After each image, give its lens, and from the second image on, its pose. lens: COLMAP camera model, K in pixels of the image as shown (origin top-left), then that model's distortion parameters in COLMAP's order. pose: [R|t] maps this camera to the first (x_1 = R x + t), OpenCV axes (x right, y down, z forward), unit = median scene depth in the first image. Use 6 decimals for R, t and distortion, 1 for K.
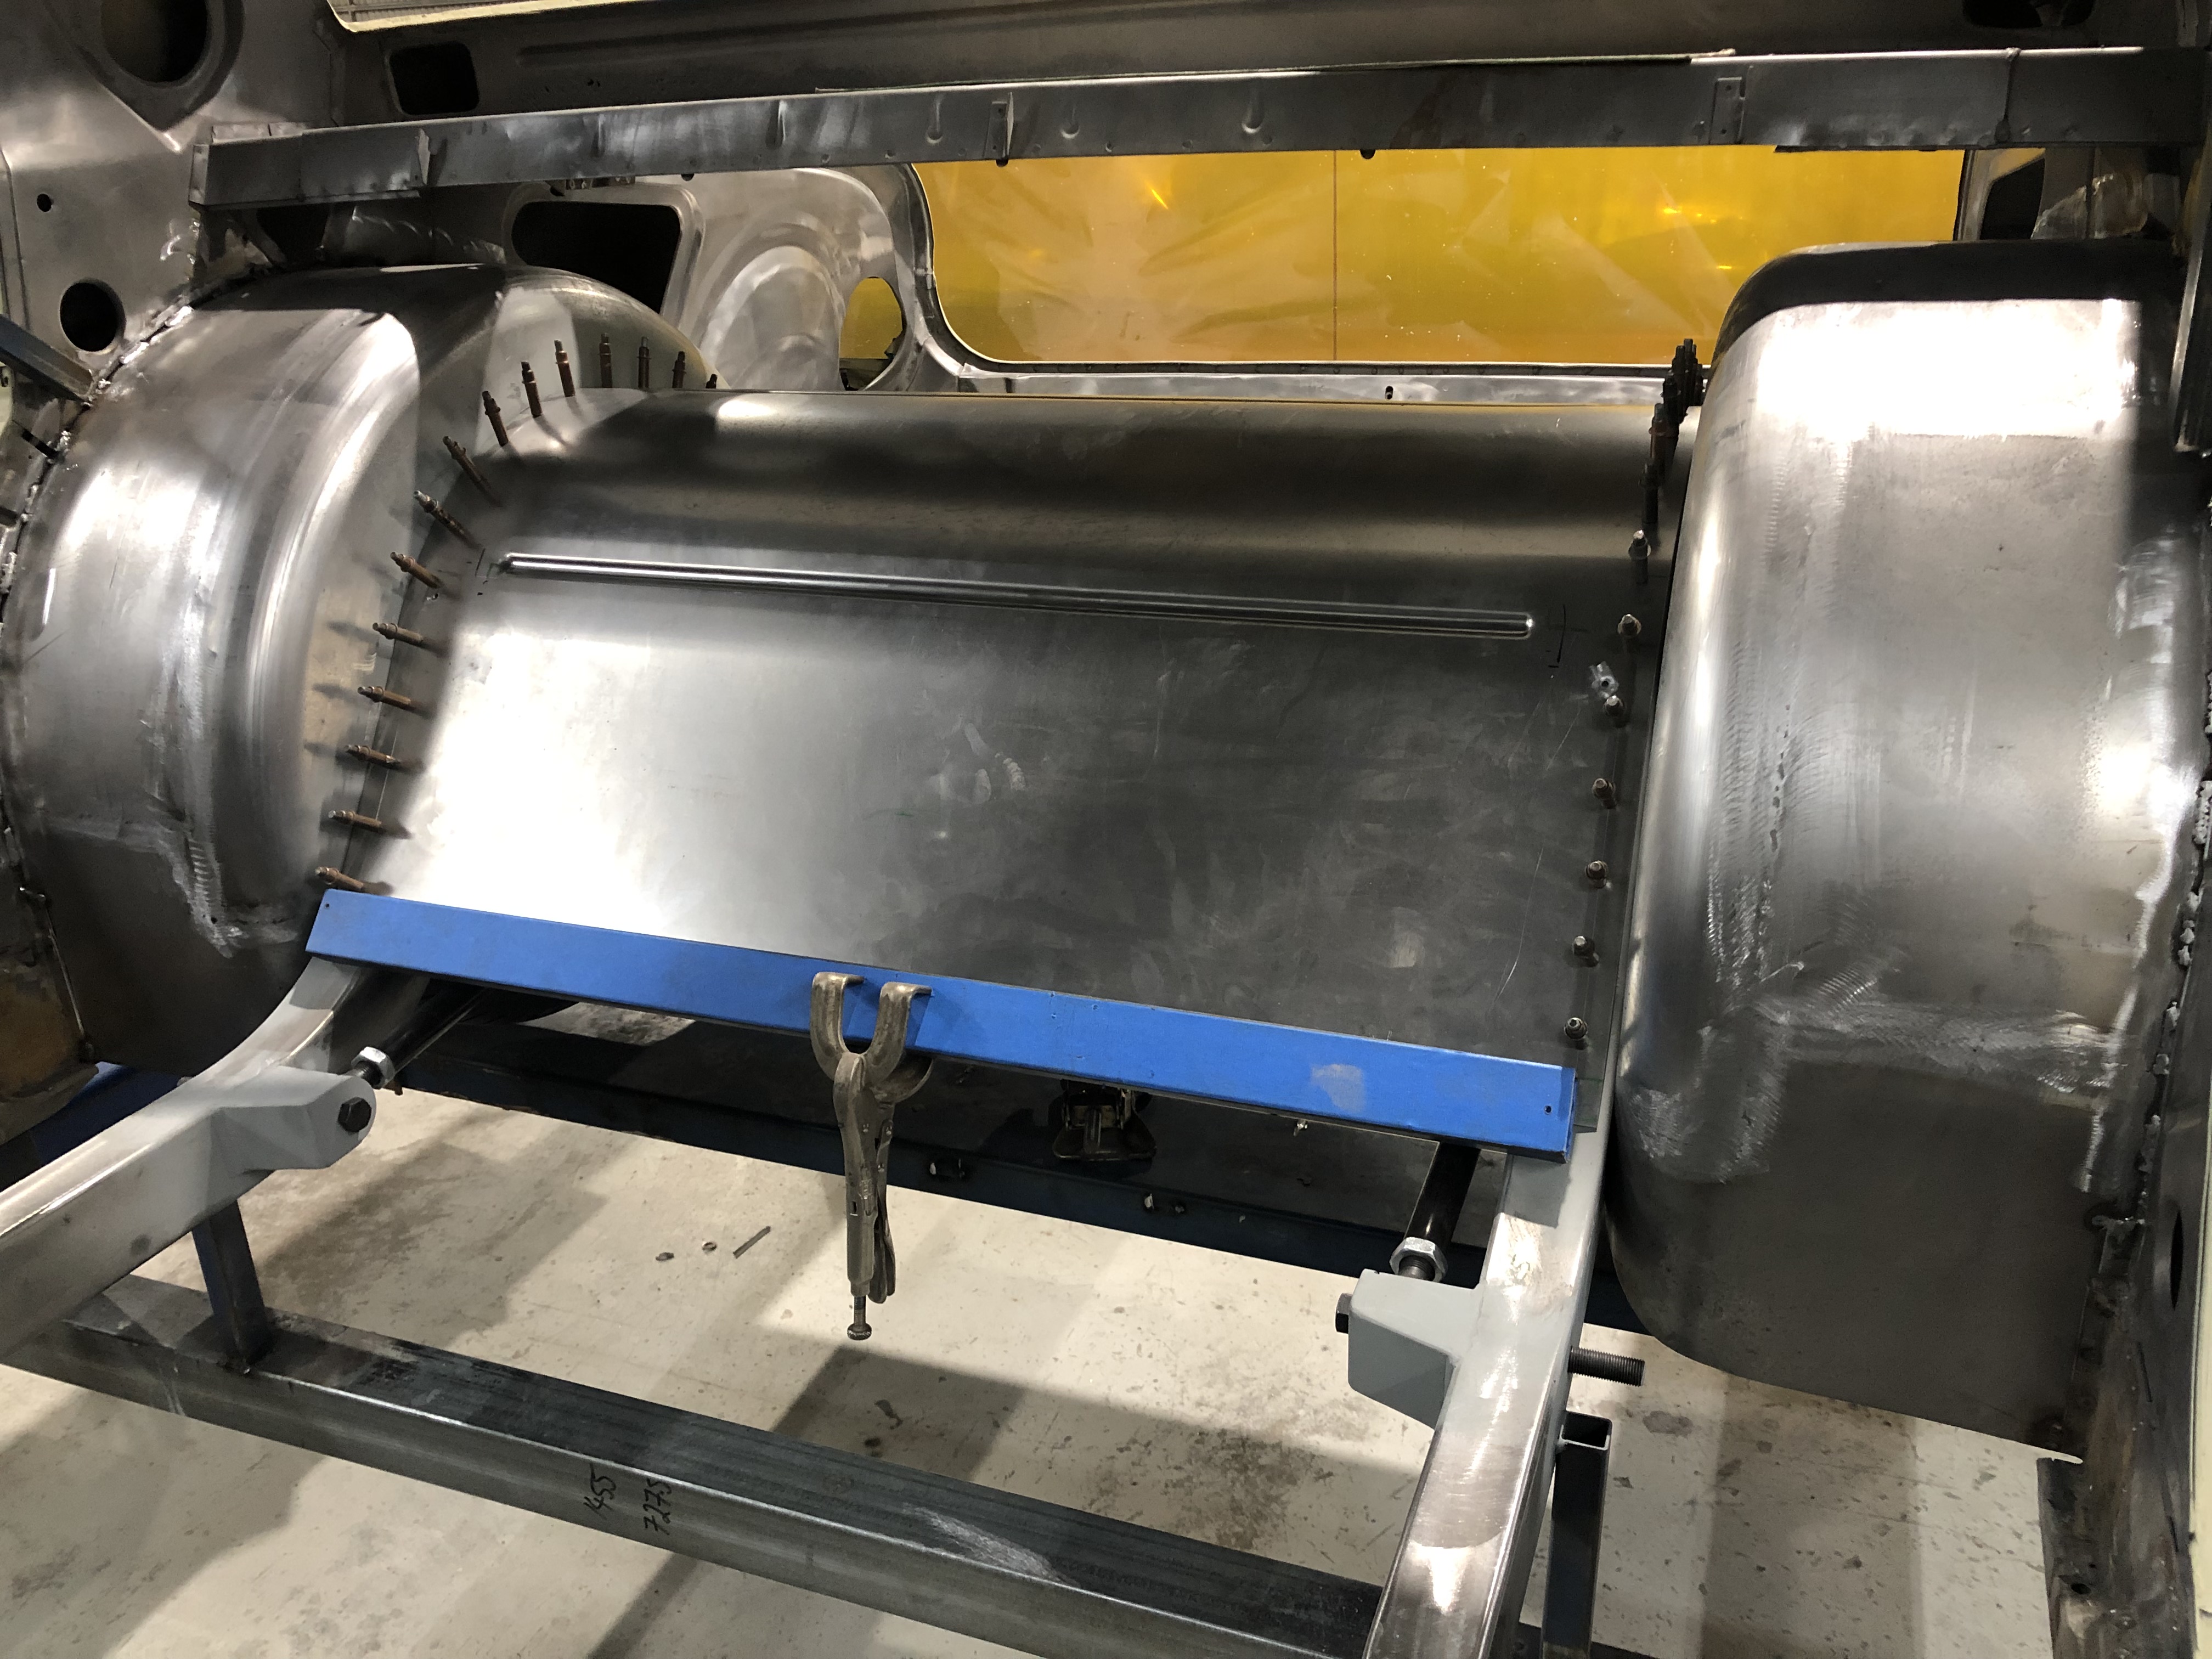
lens RADIAL K [[1809.2, 0, 1114.2], [0, 1809.2, 819.4], [0, 0, 1]] dist [-0.000234, -0.004125]
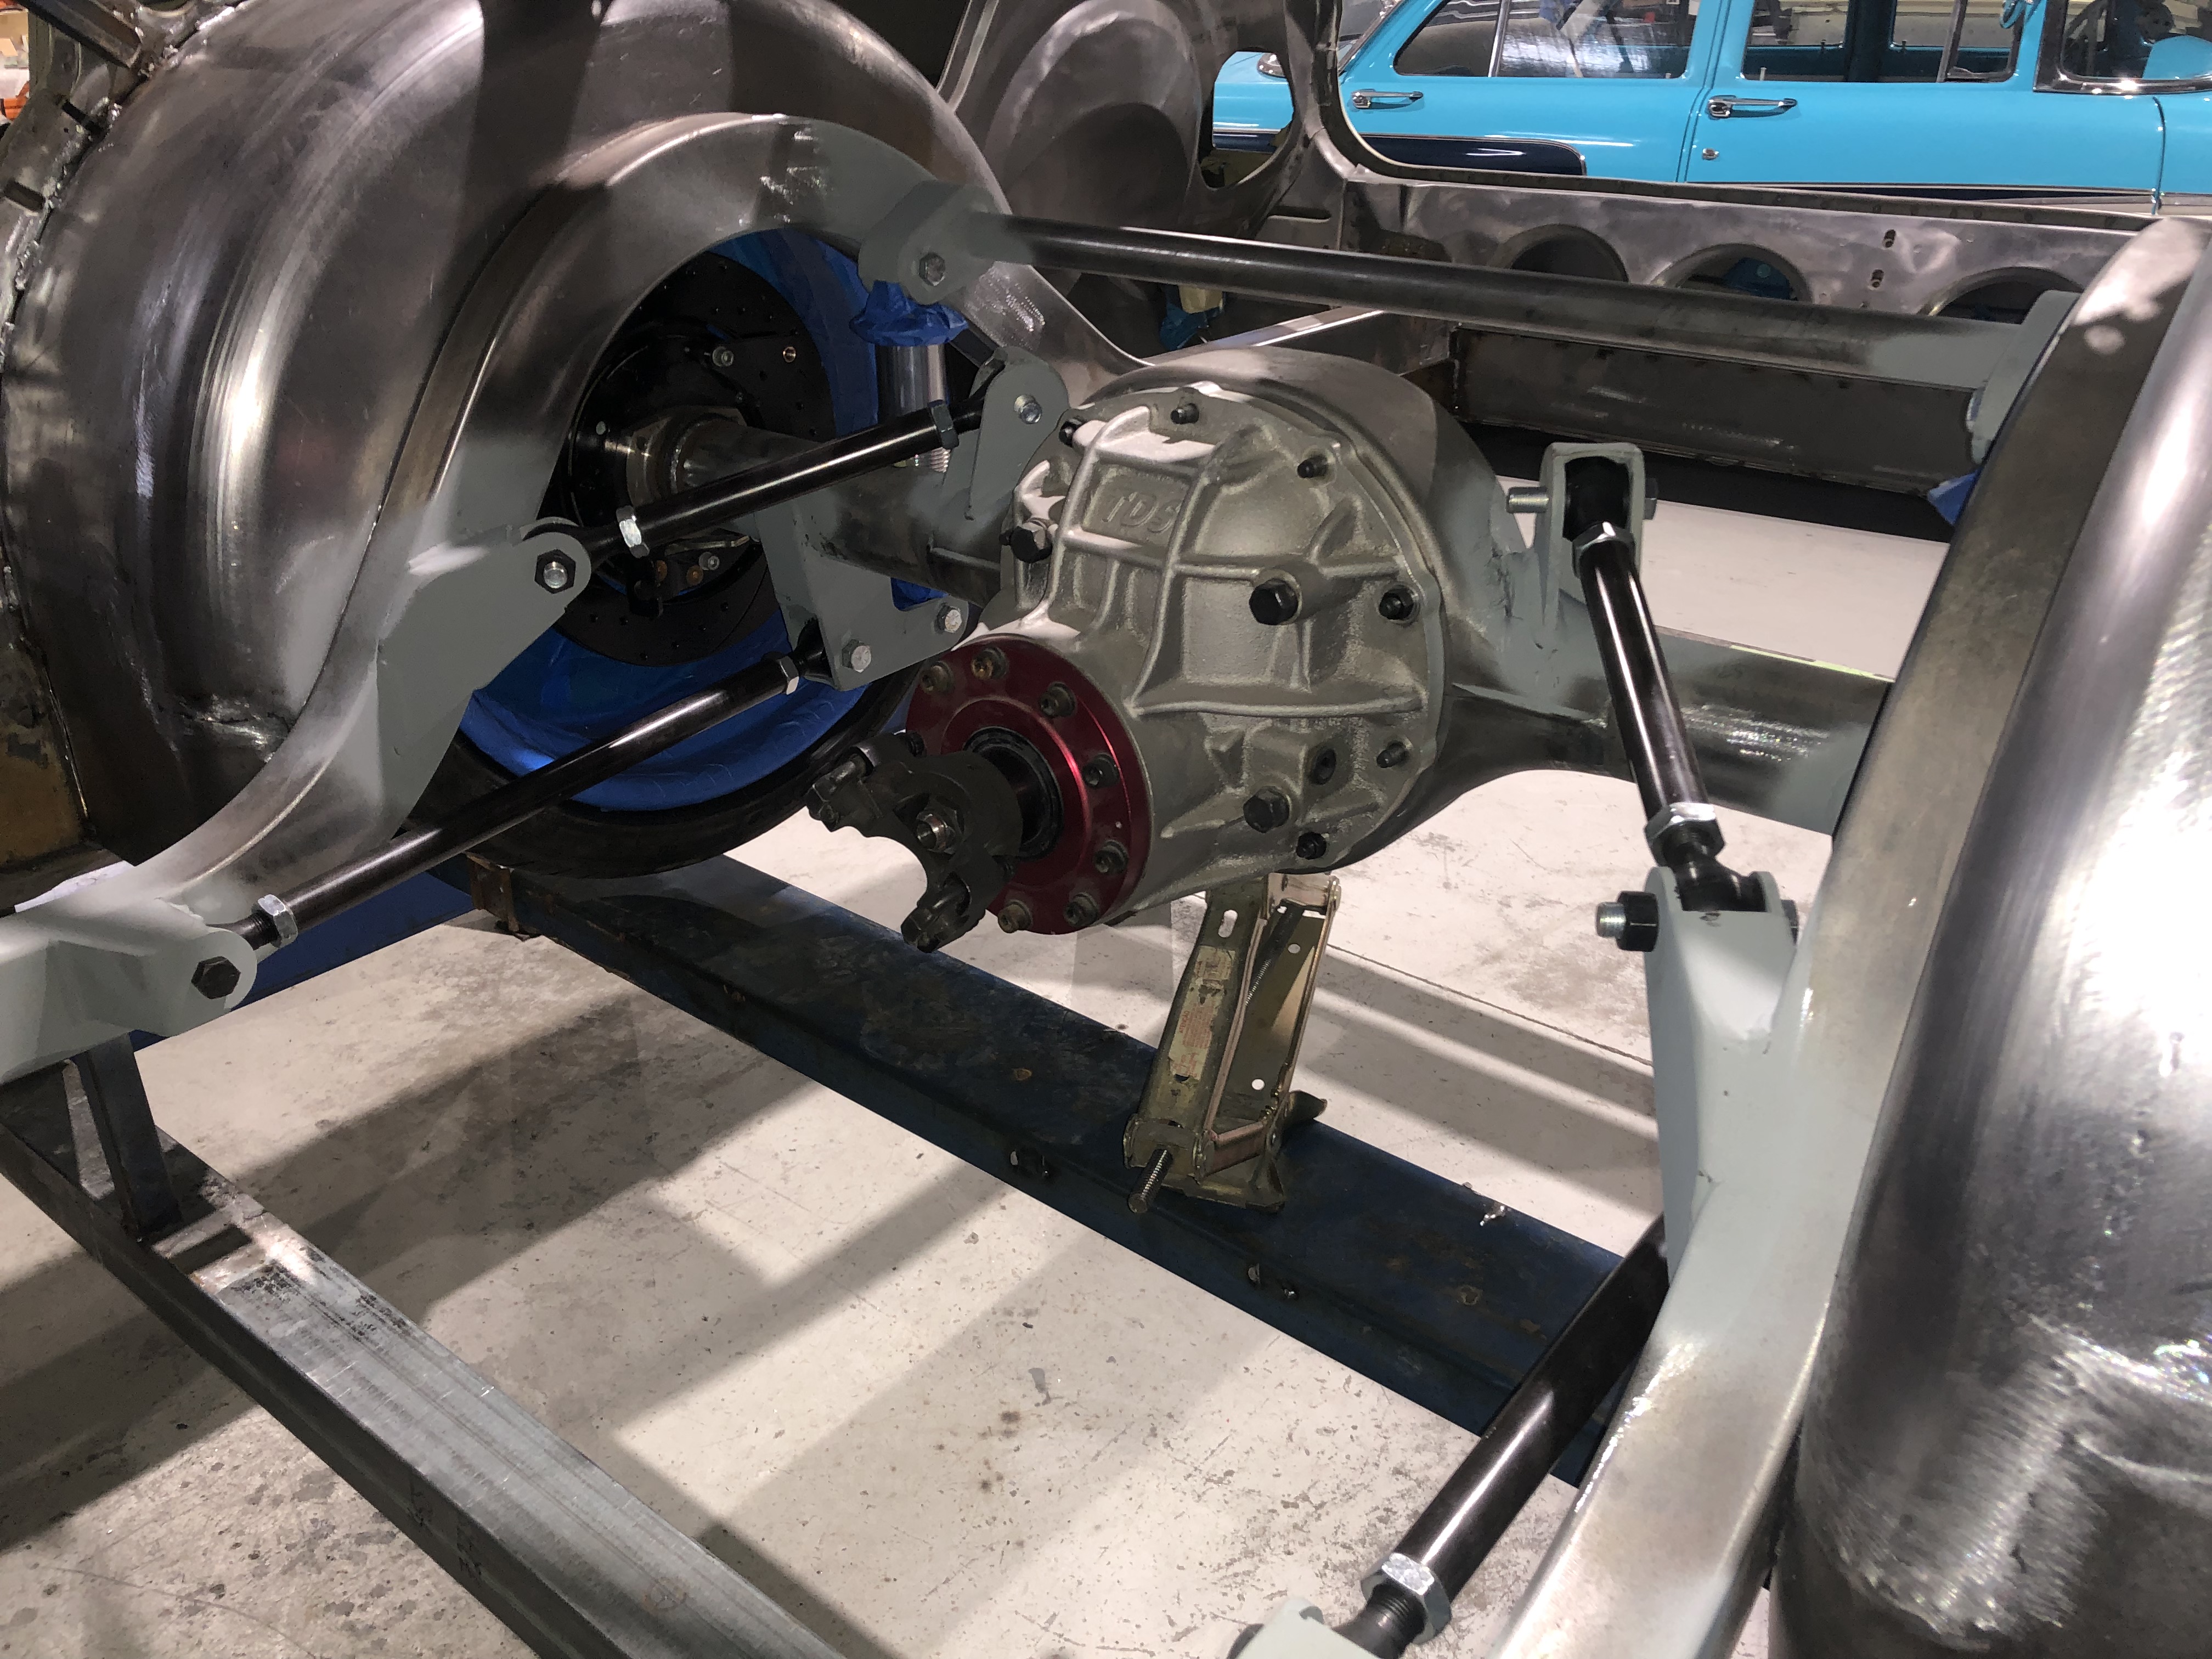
lens RADIAL K [[1809.2, 0, 1114.2], [0, 1809.2, 819.4], [0, 0, 1]] dist [-0.000234, -0.004125]
pose [[0.951047, 0.167644, -0.259625, 0.090726], [-0.148585, 0.984656, 0.091516, -0.022222], [0.270983, -0.048459, 0.961363, 0.202126]]
